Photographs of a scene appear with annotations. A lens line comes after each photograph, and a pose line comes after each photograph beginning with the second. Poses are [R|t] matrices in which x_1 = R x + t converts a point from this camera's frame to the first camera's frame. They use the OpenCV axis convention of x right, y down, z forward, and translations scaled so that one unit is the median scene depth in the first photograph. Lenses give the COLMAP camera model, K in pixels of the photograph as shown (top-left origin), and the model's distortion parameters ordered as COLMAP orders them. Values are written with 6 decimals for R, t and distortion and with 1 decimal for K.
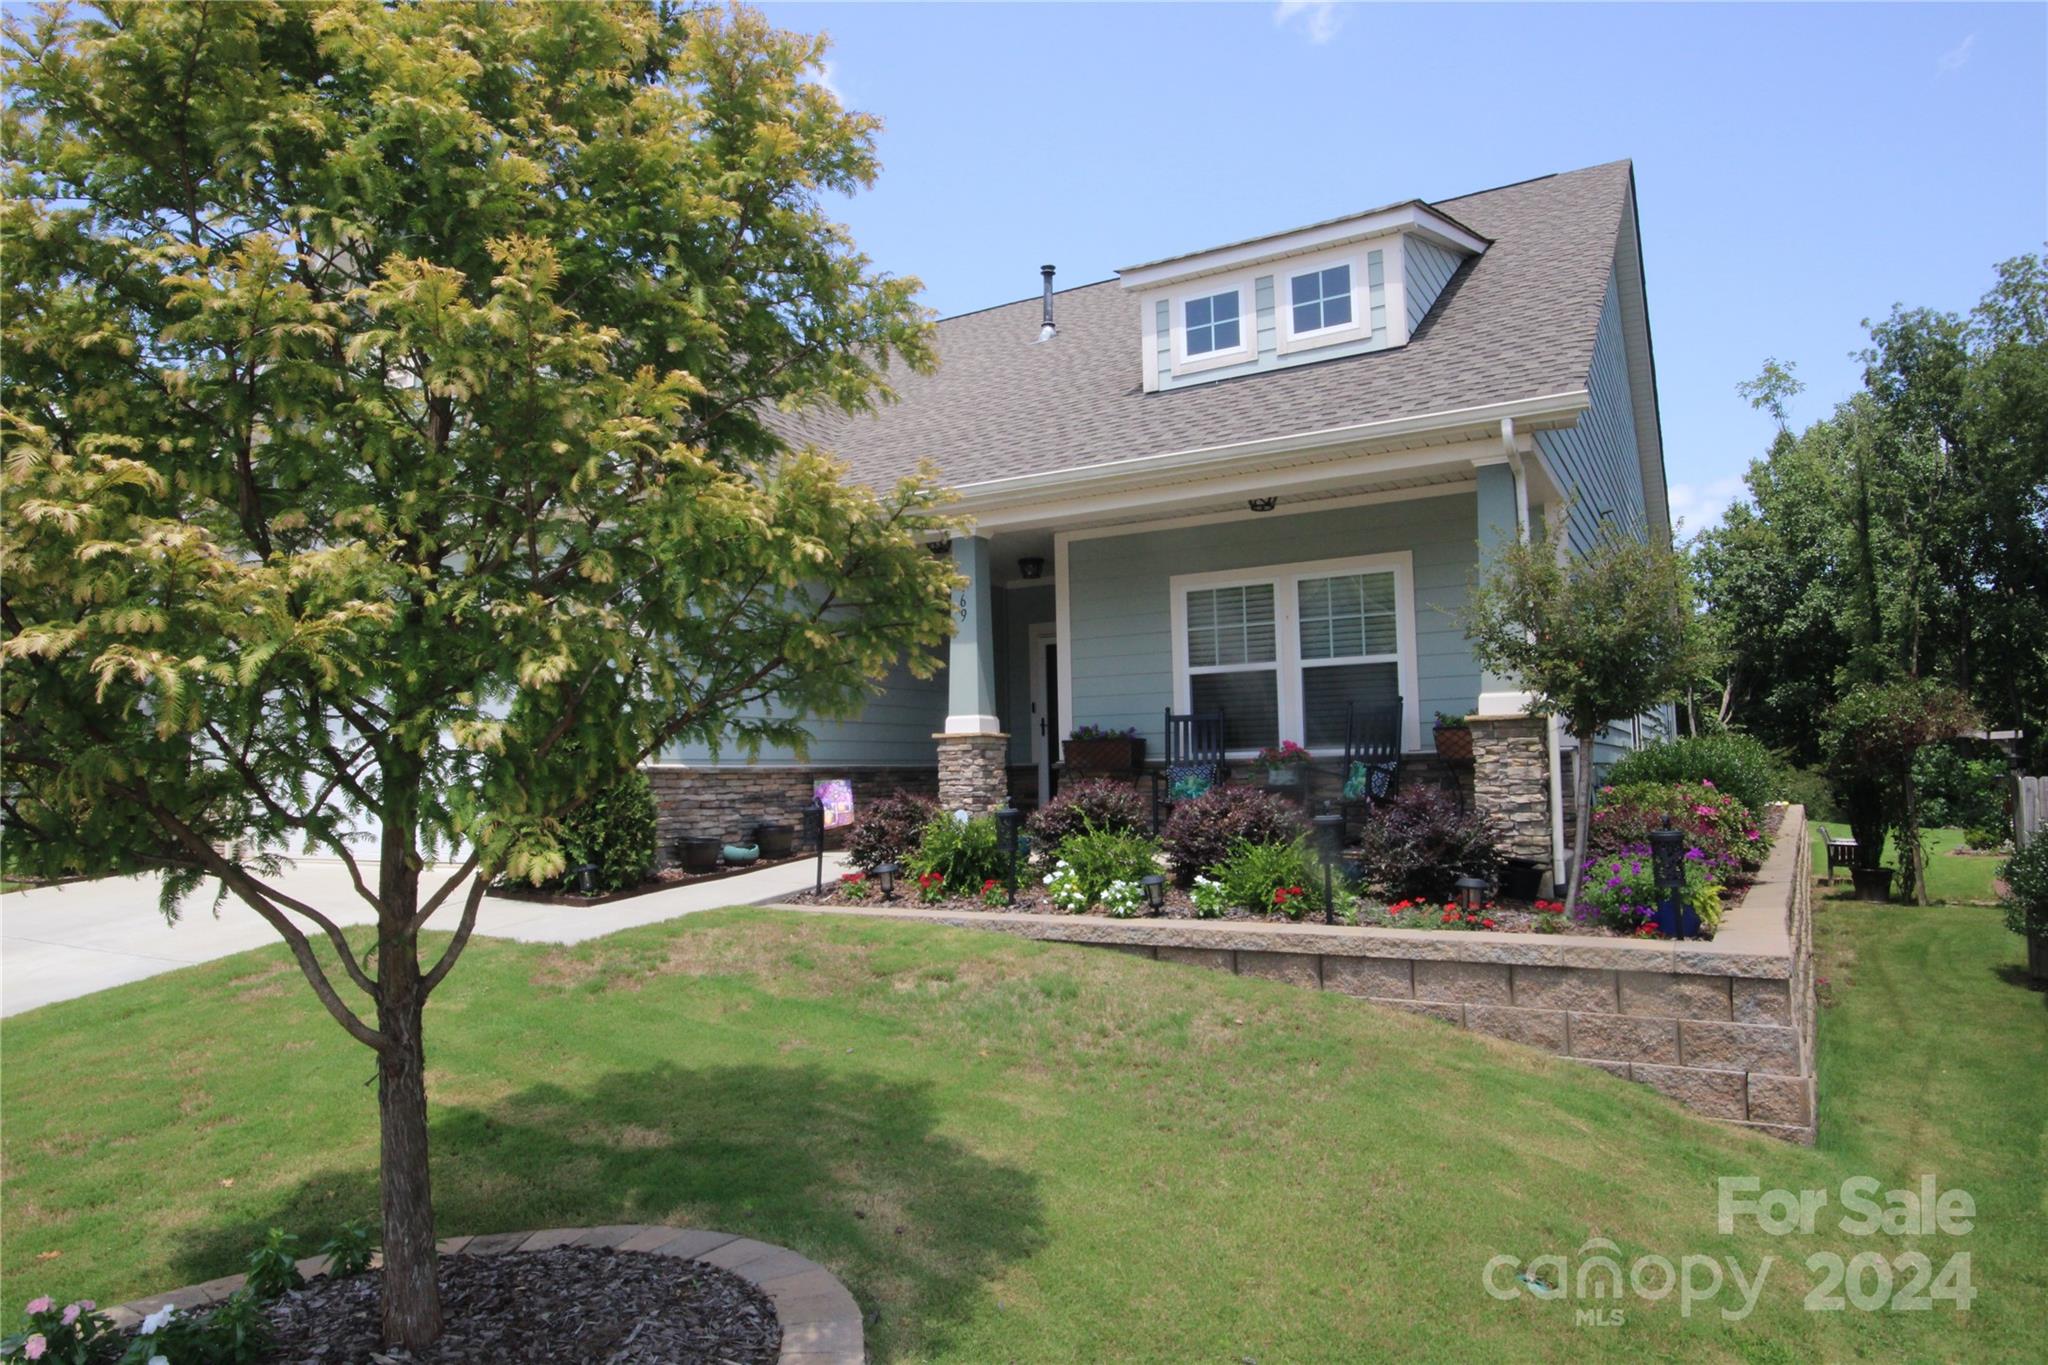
lens RADIAL K [[1254.7, 0, 1024.0], [0, 1254.7, 682.5], [0, 0, 1]] dist [0.001294, -0.000110]
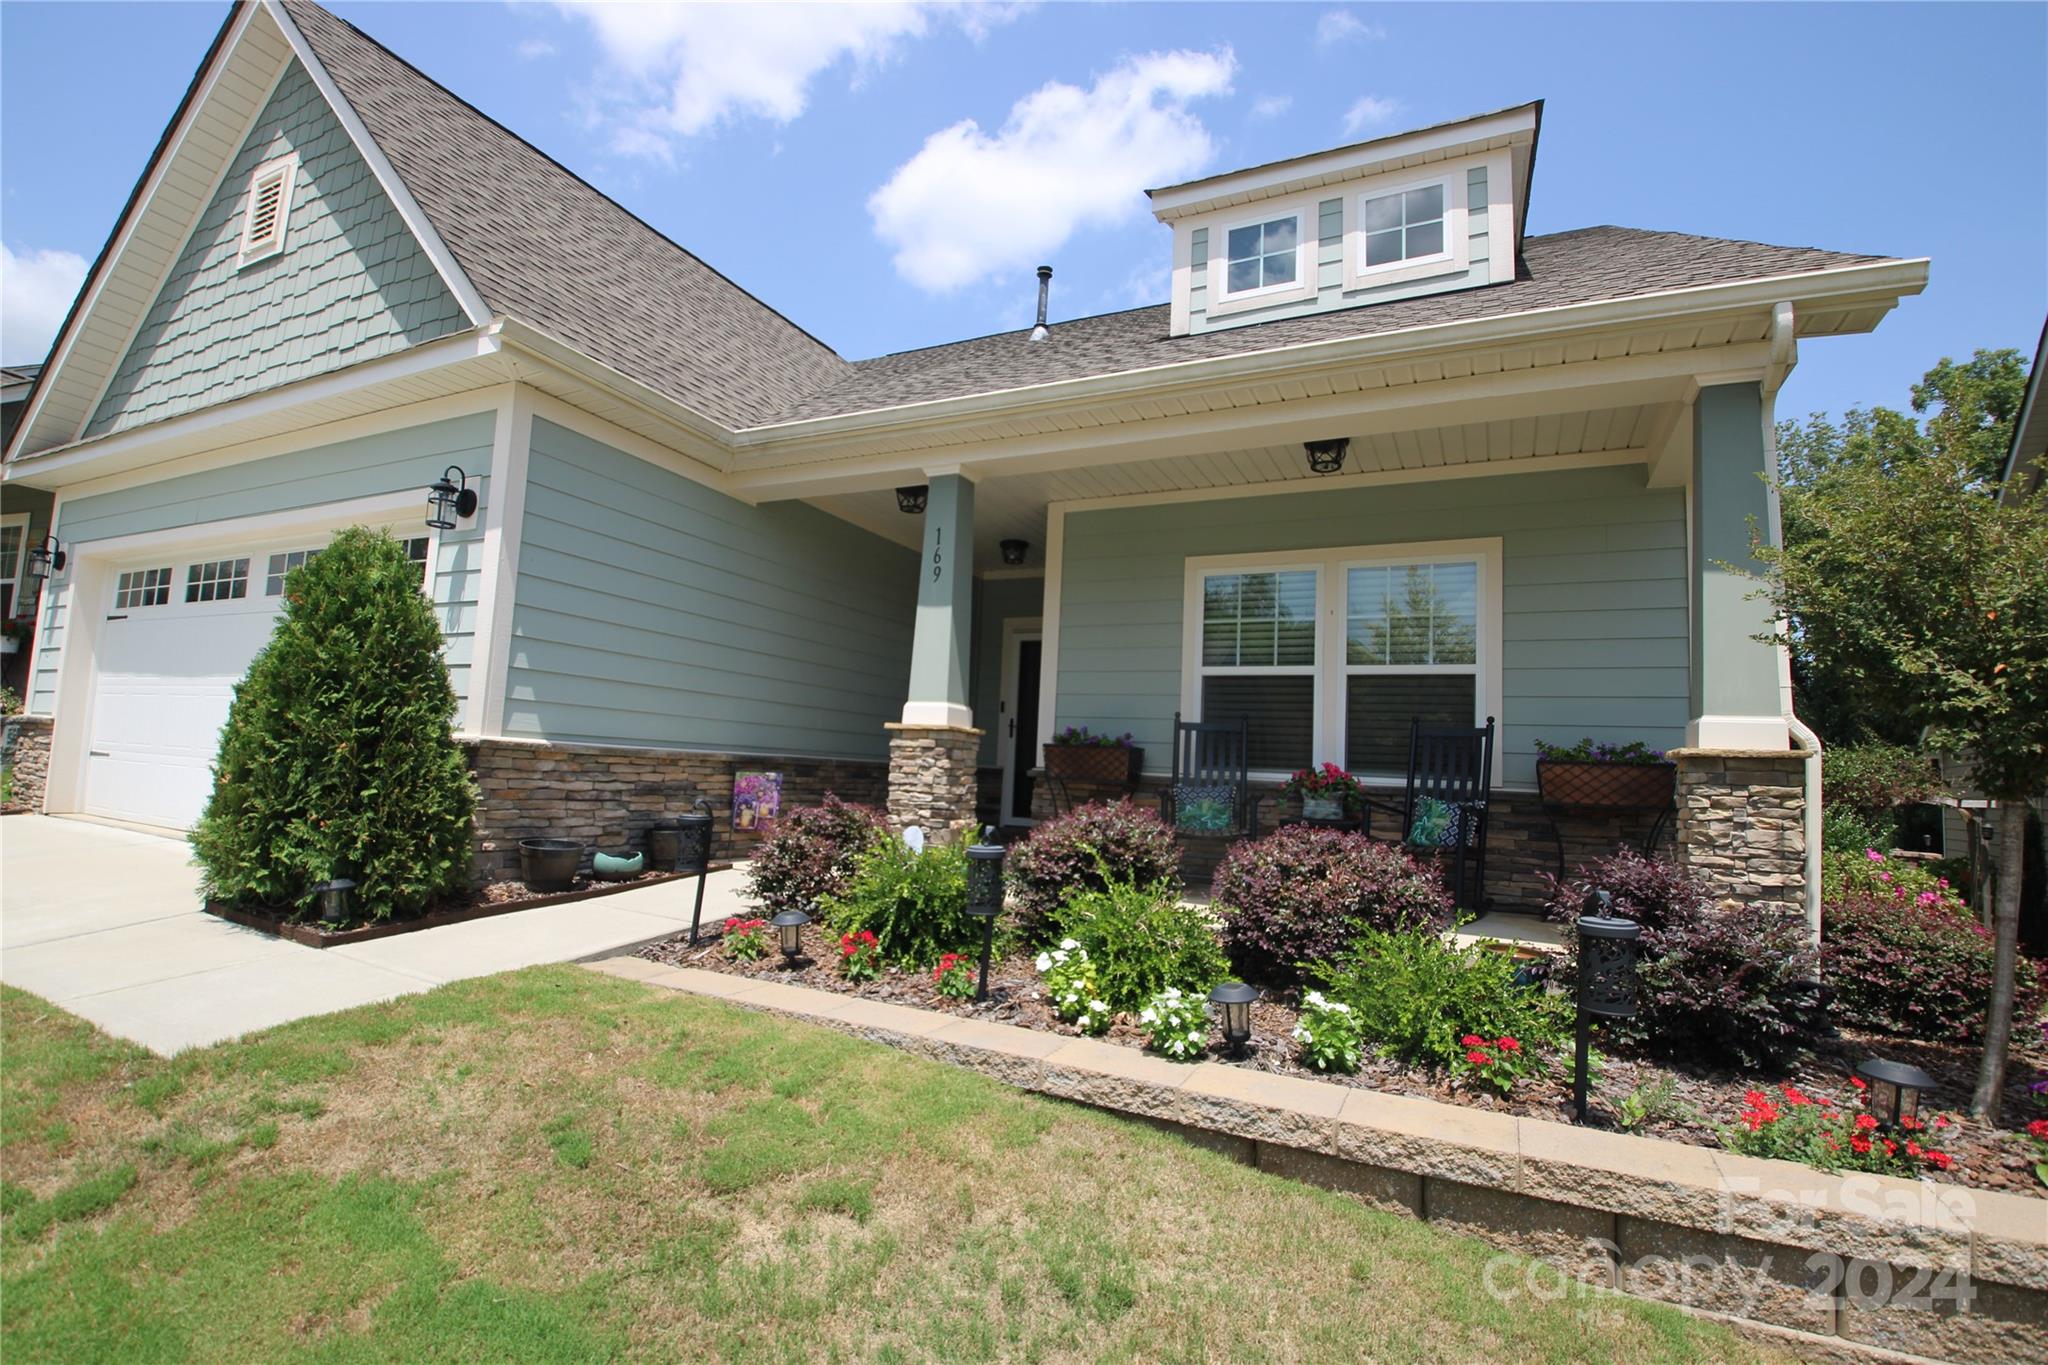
lens RADIAL K [[941.8, 0, 1024.0], [0, 941.8, 682.5], [0, 0, 1]] dist [0.016913, -0.031853]
pose [[0.996003, 0.073364, 0.050949, -0.019614], [-0.072343, 0.997146, -0.021605, 0.022925], [-0.052389, 0.017833, 0.998468, 0.423018]]
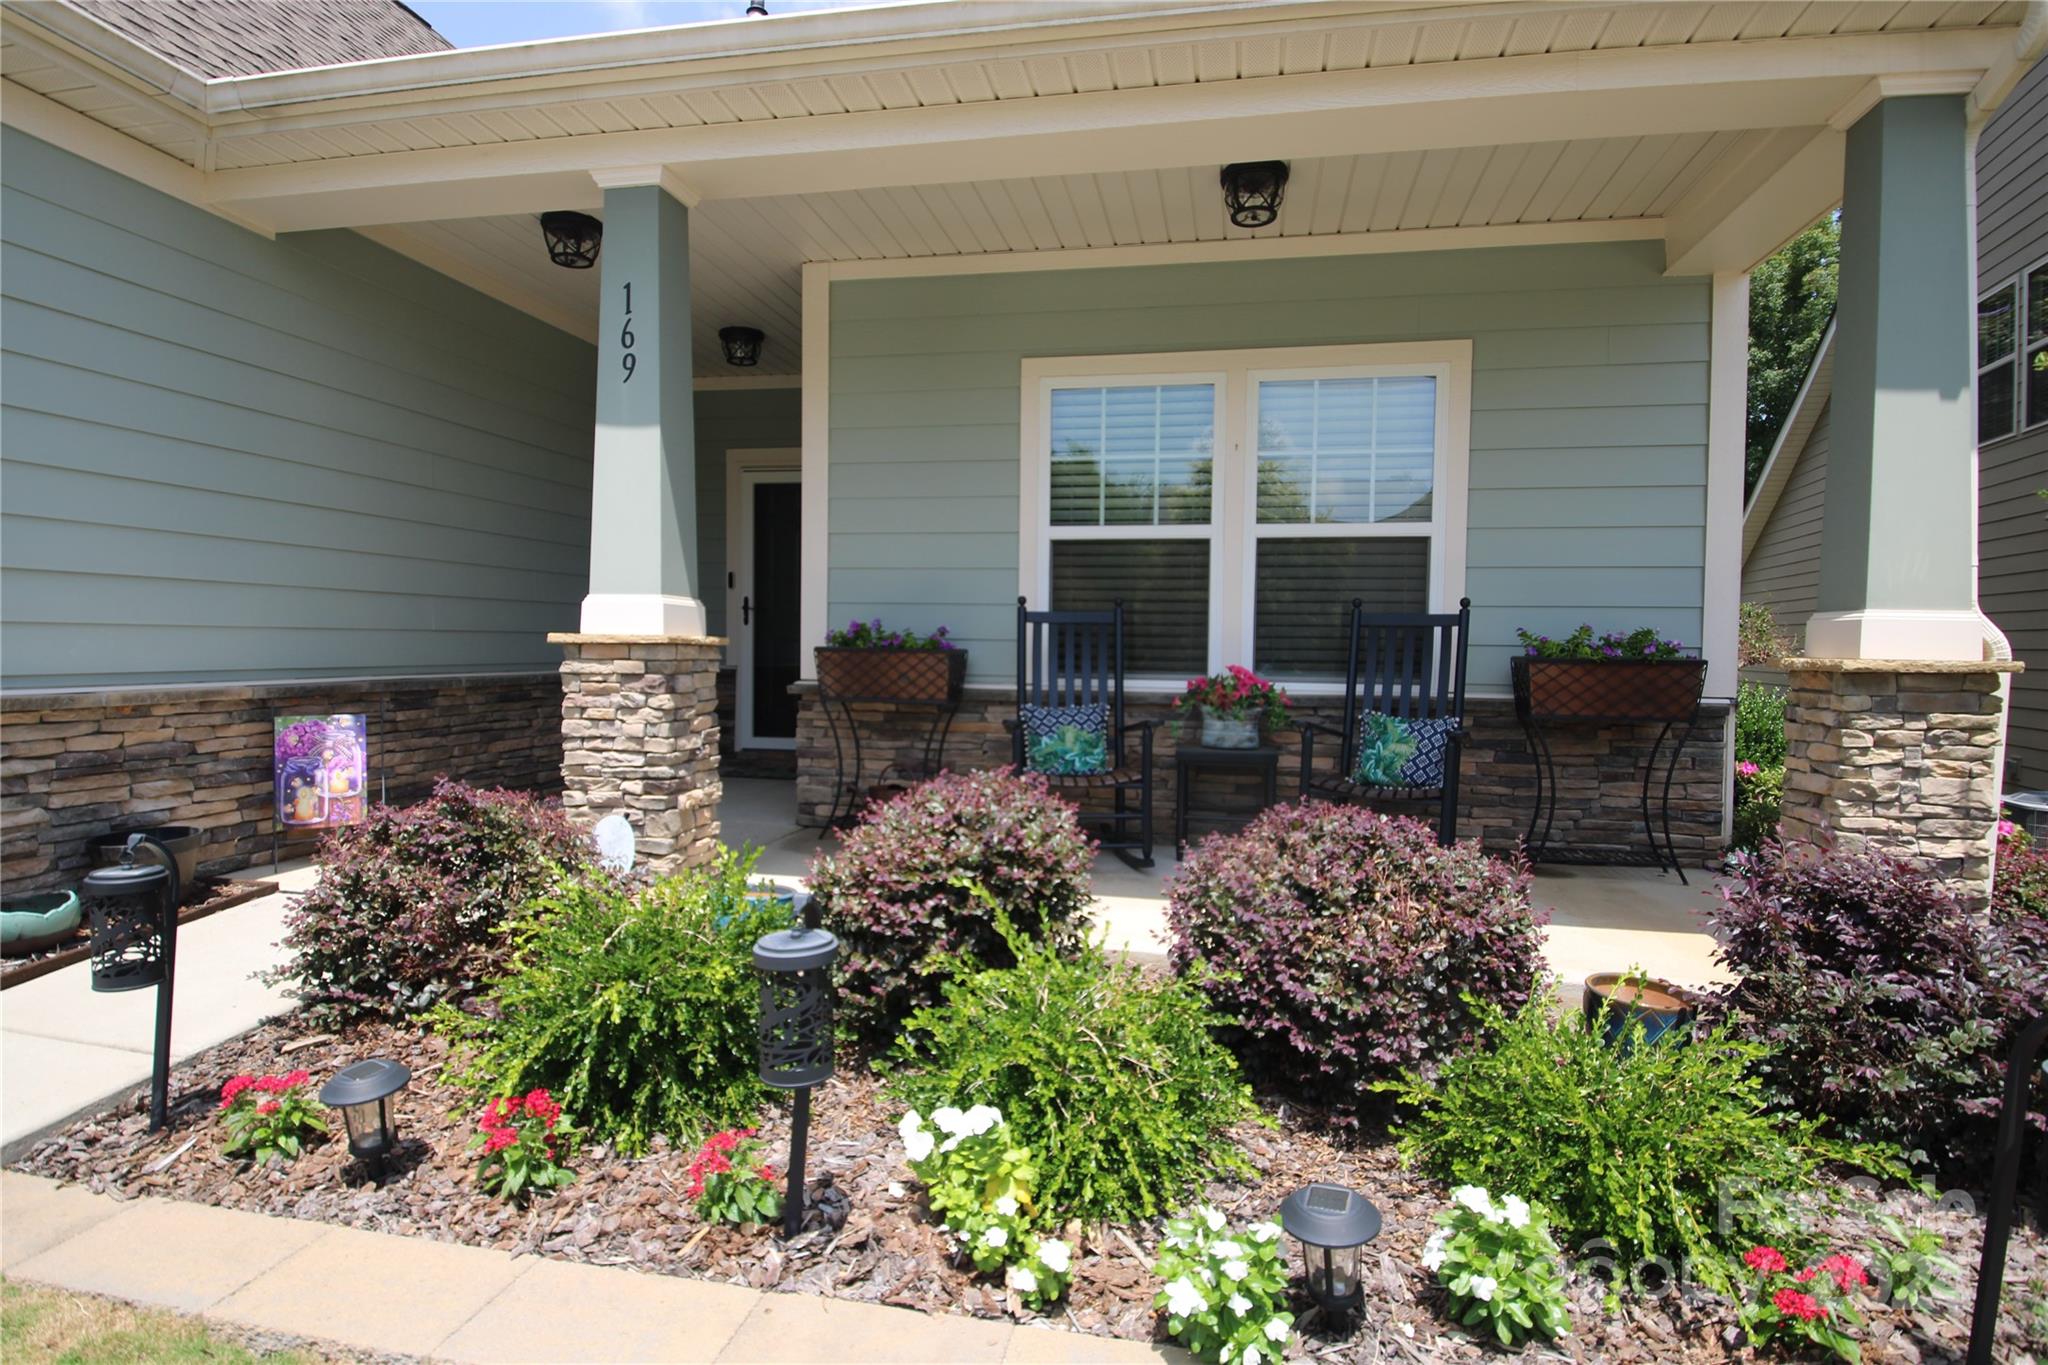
lens RADIAL K [[1080.1, 0, 1024.0], [0, 1080.1, 682.5], [0, 0, 1]] dist [0.020892, -0.036136]
pose [[0.948340, 0.022580, 0.316450, -0.035182], [-0.057531, 0.993166, 0.101544, 0.010237], [-0.311995, -0.114504, 0.943158, 0.596281]]
